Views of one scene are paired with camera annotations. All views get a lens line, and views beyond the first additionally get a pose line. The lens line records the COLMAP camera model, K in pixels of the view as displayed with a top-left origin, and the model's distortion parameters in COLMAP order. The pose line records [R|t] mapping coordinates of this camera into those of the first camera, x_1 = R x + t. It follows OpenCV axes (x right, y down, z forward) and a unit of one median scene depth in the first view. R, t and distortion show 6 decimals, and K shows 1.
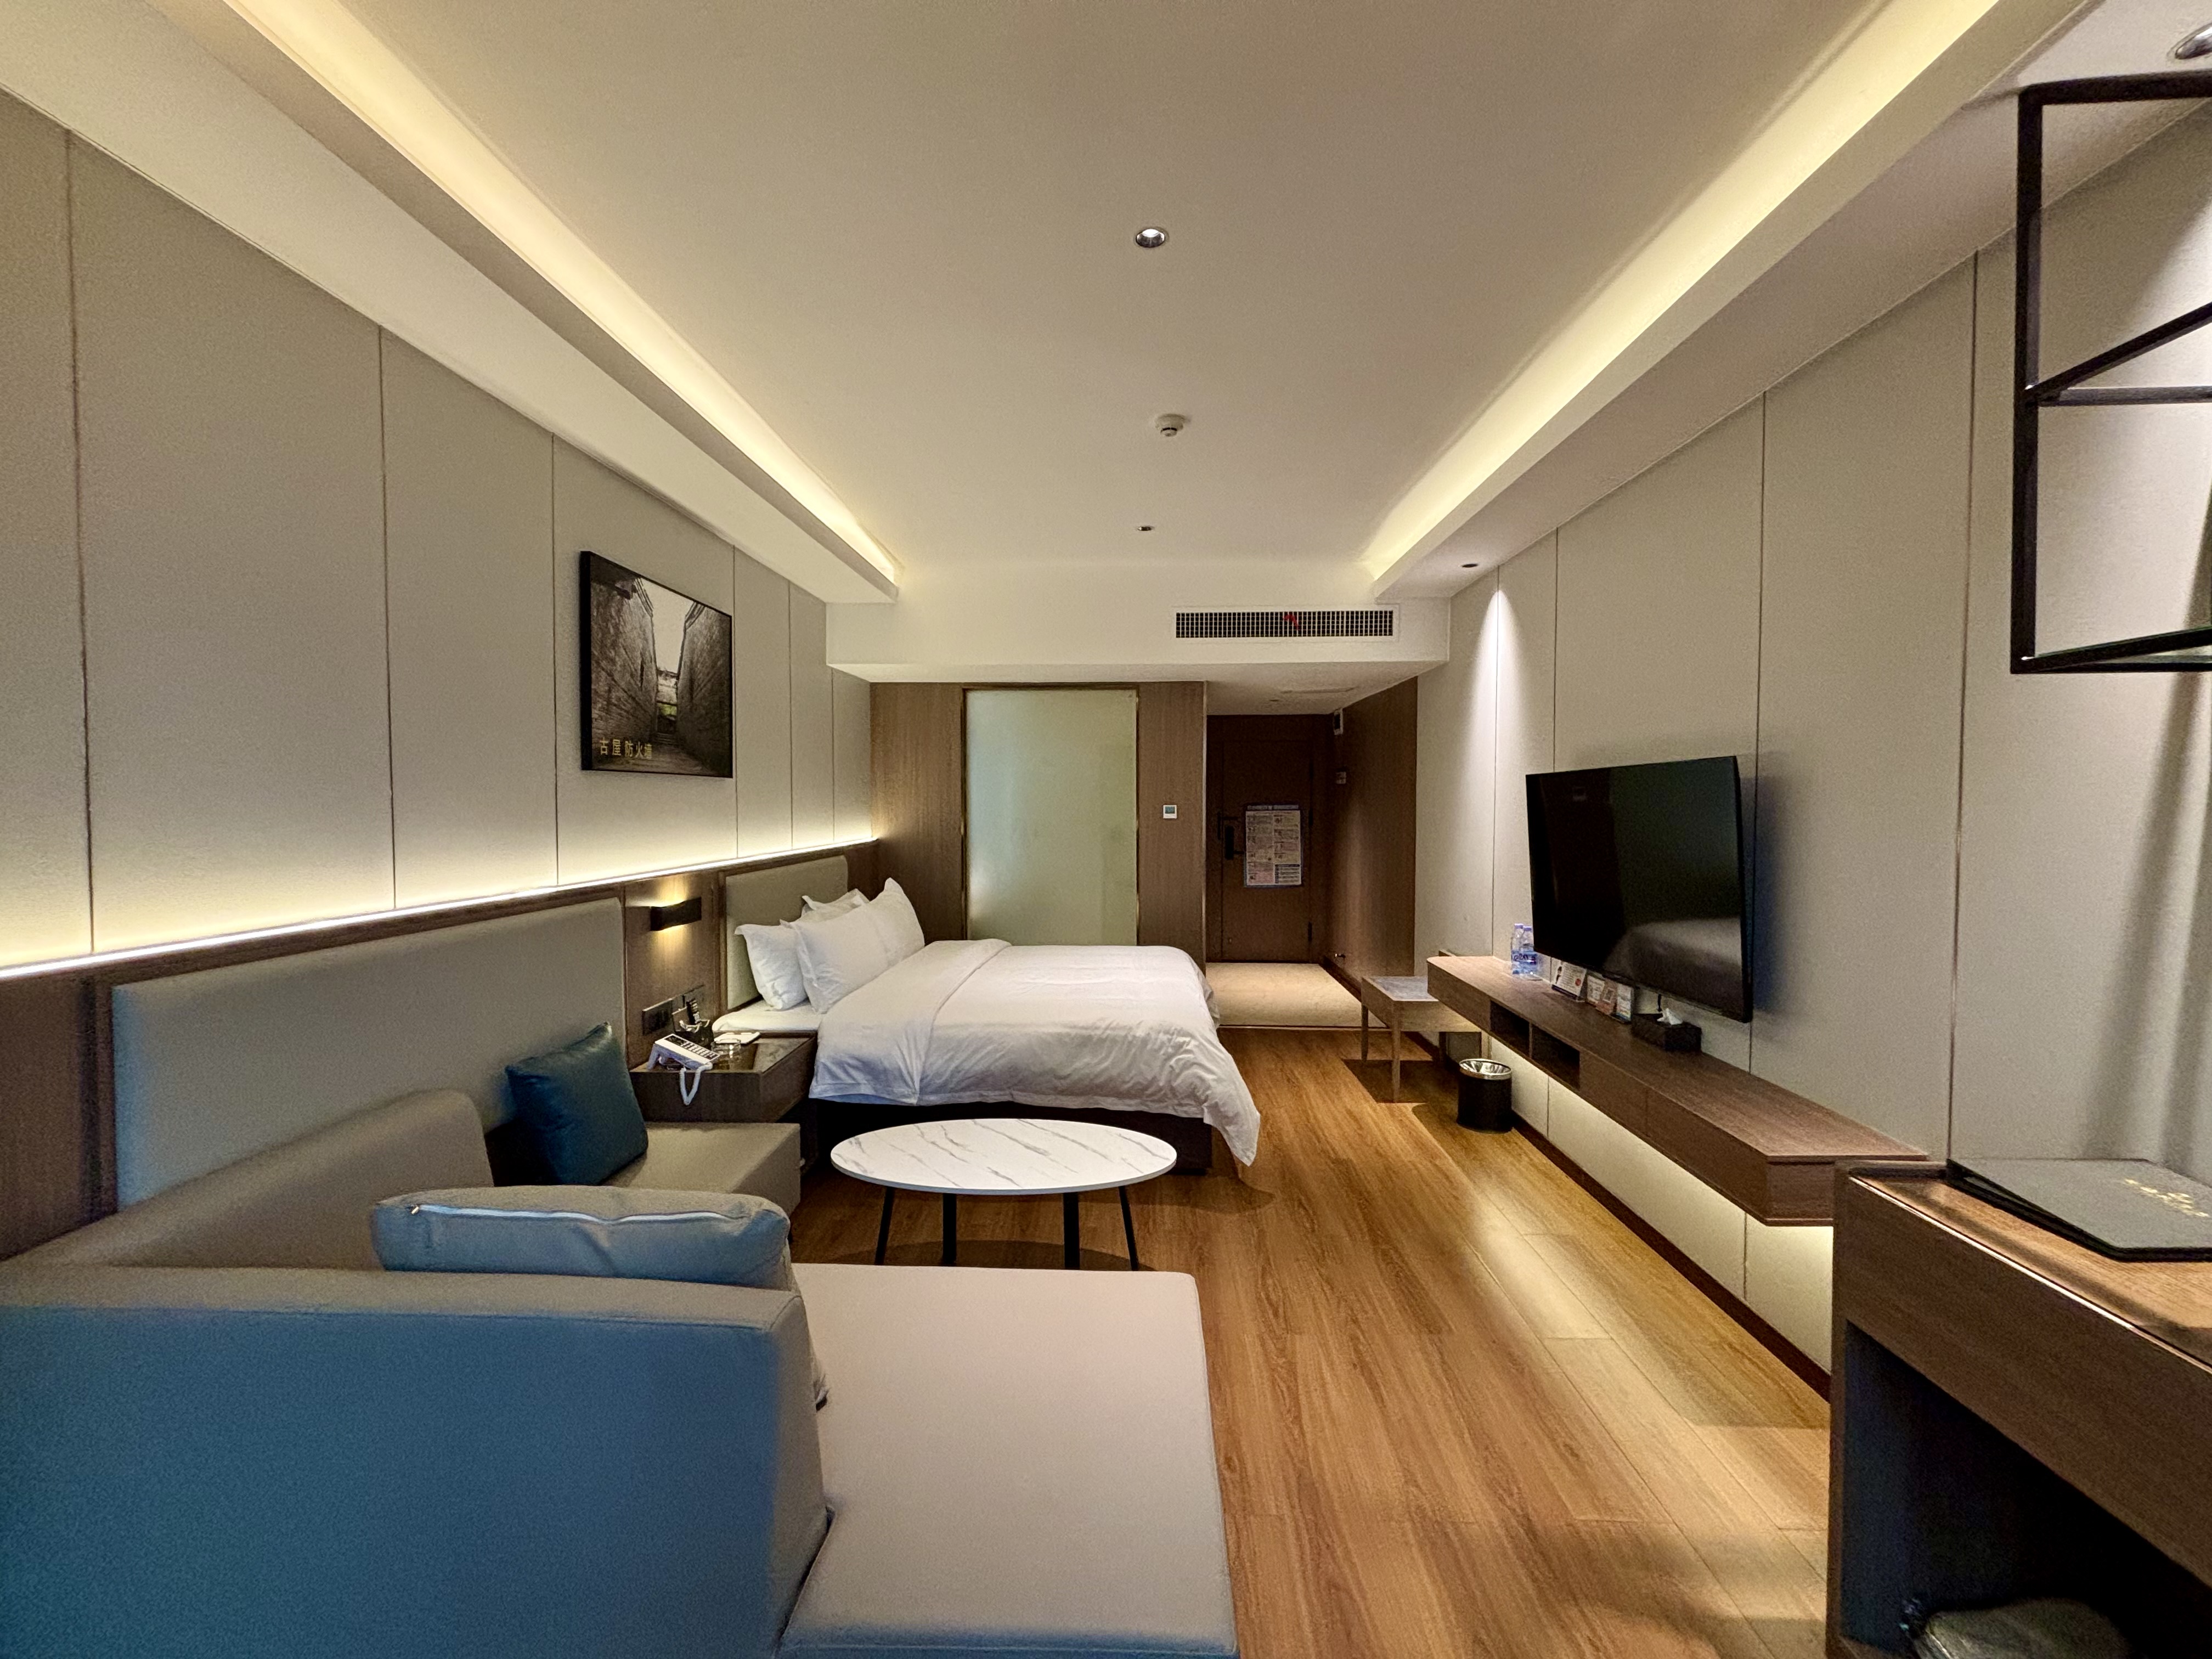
lens RADIAL K [[891.9, 0, 1108.0], [0, 891.9, 820.8], [0, 0, 1]] dist [0.001197, 0.000009]
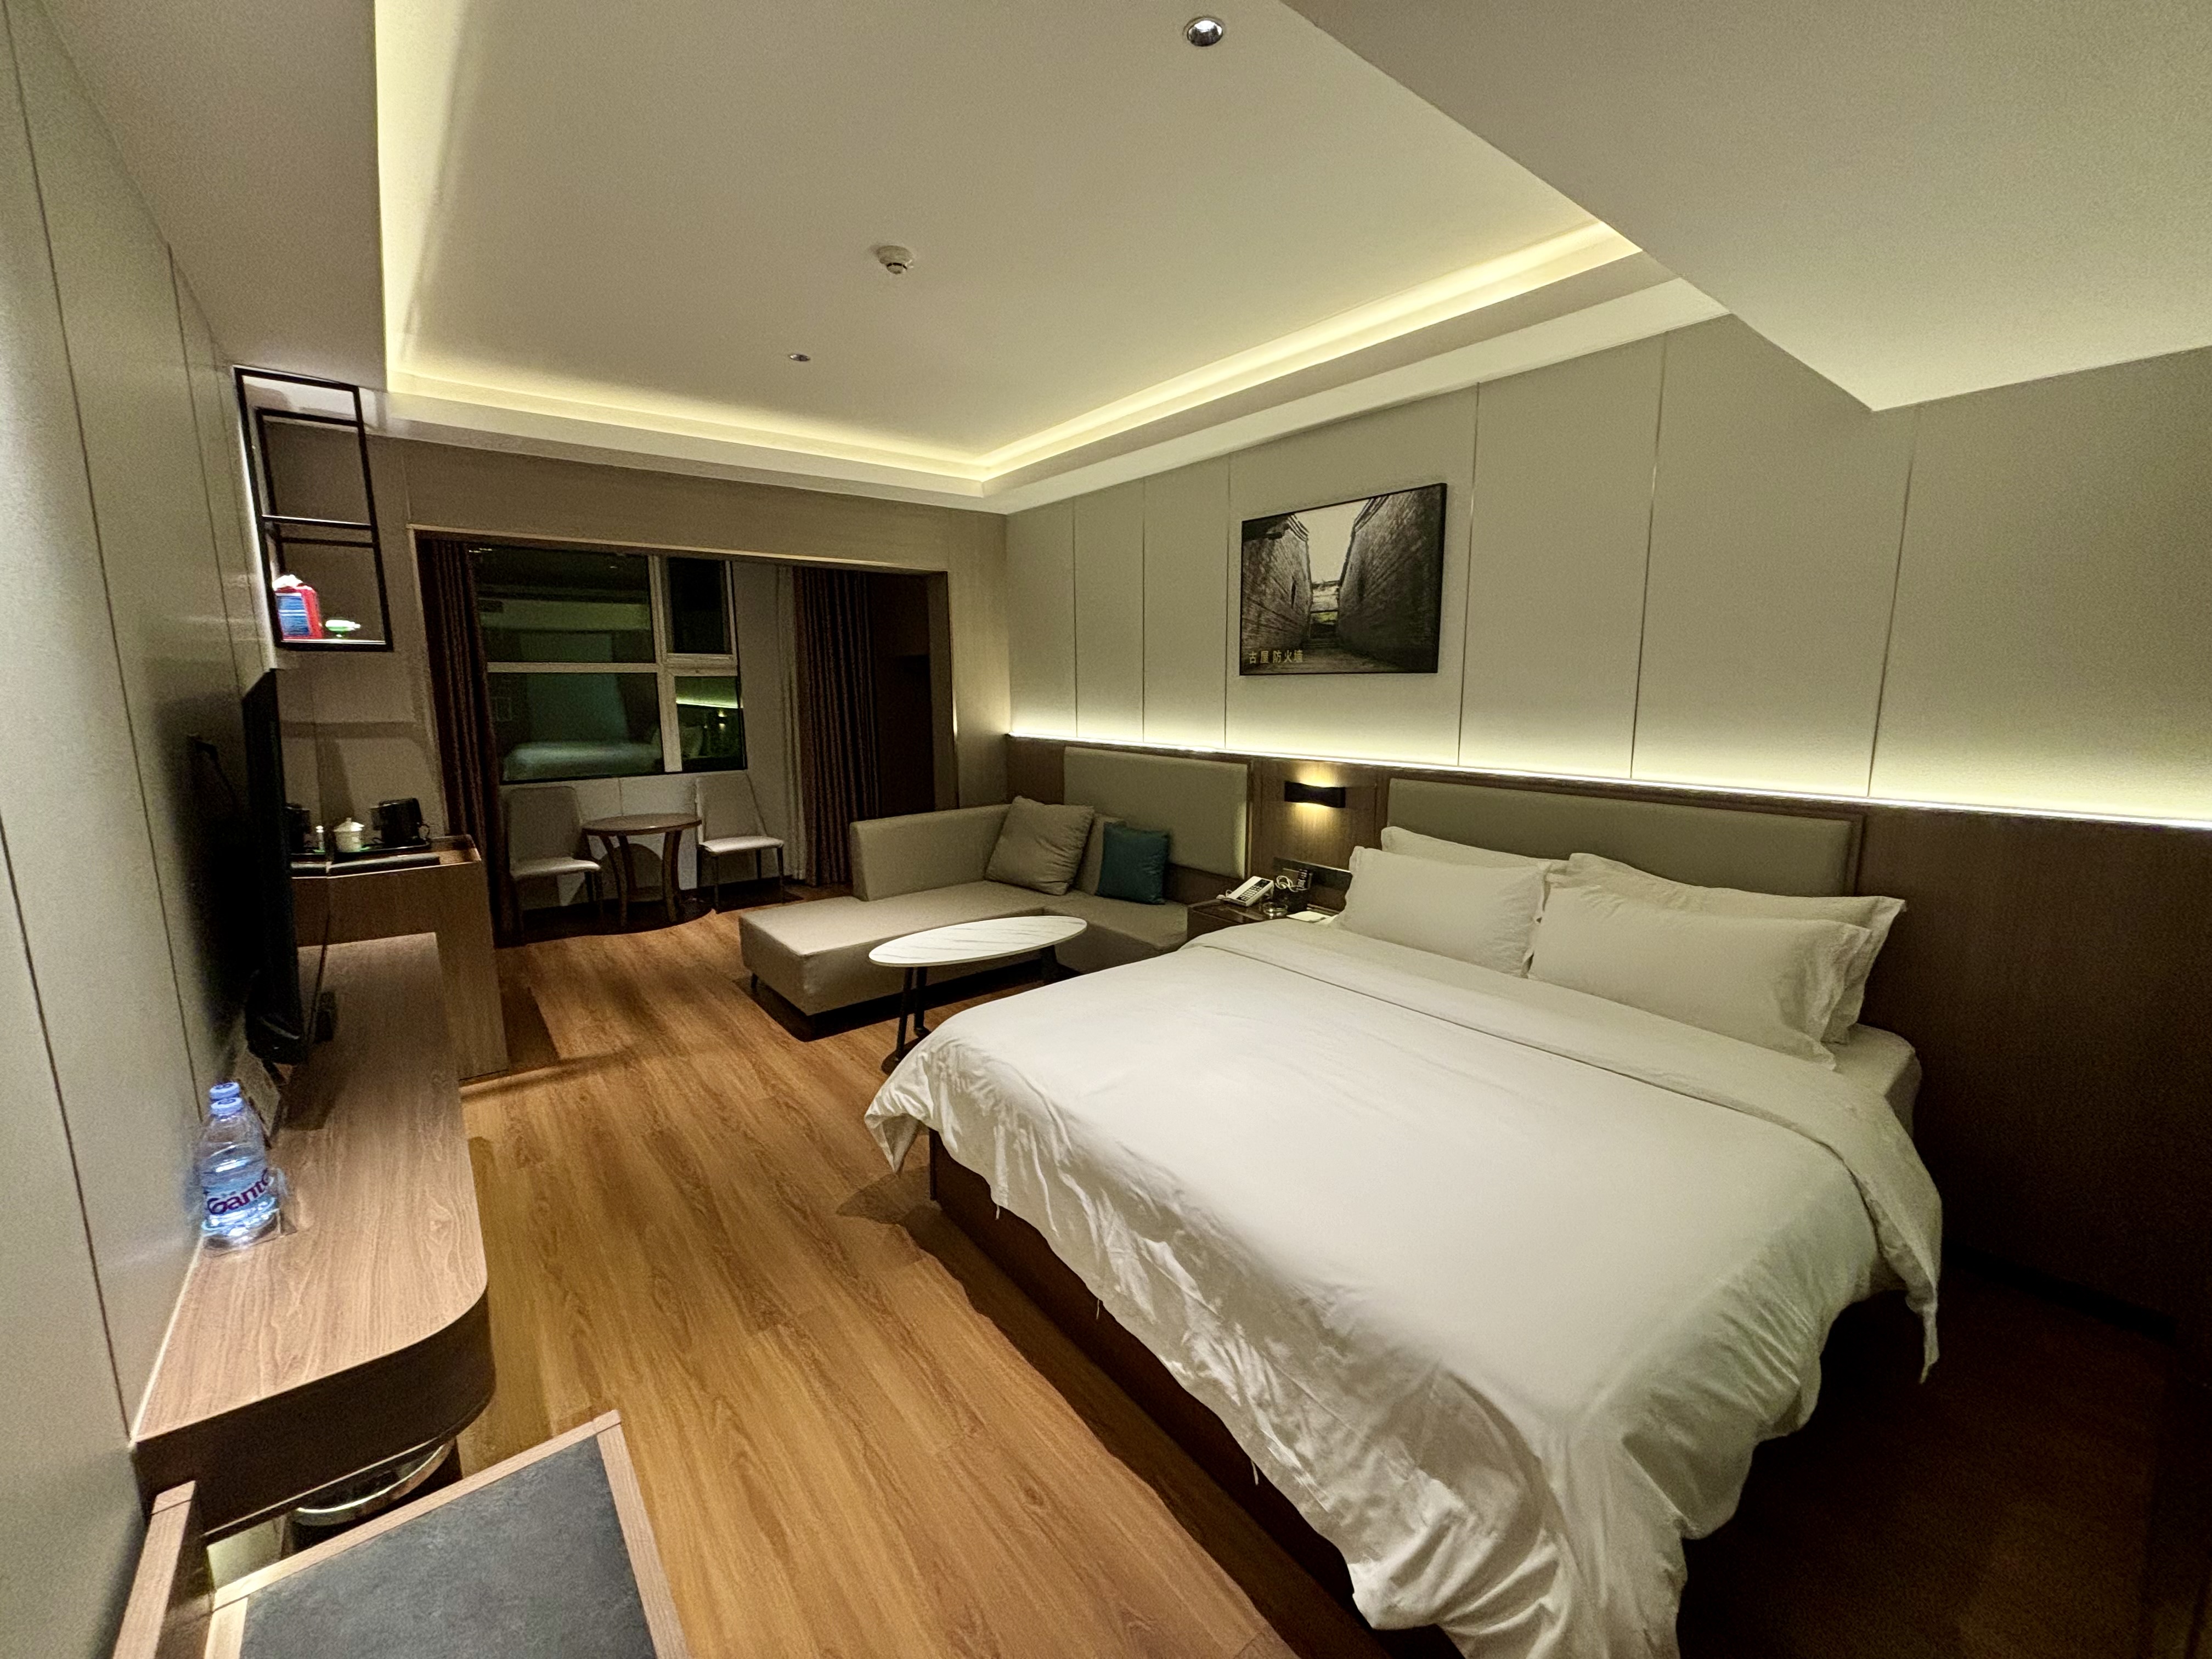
lens RADIAL K [[891.9, 0, 1117.8], [0, 891.9, 831.3], [0, 0, 1]] dist [0.001197, 0.000009]
pose [[-0.754434, 0.111615, -0.646817, 0.500210], [-0.010109, 0.983343, 0.181477, -0.061362], [0.656298, 0.143451, -0.740739, 1.791255]]
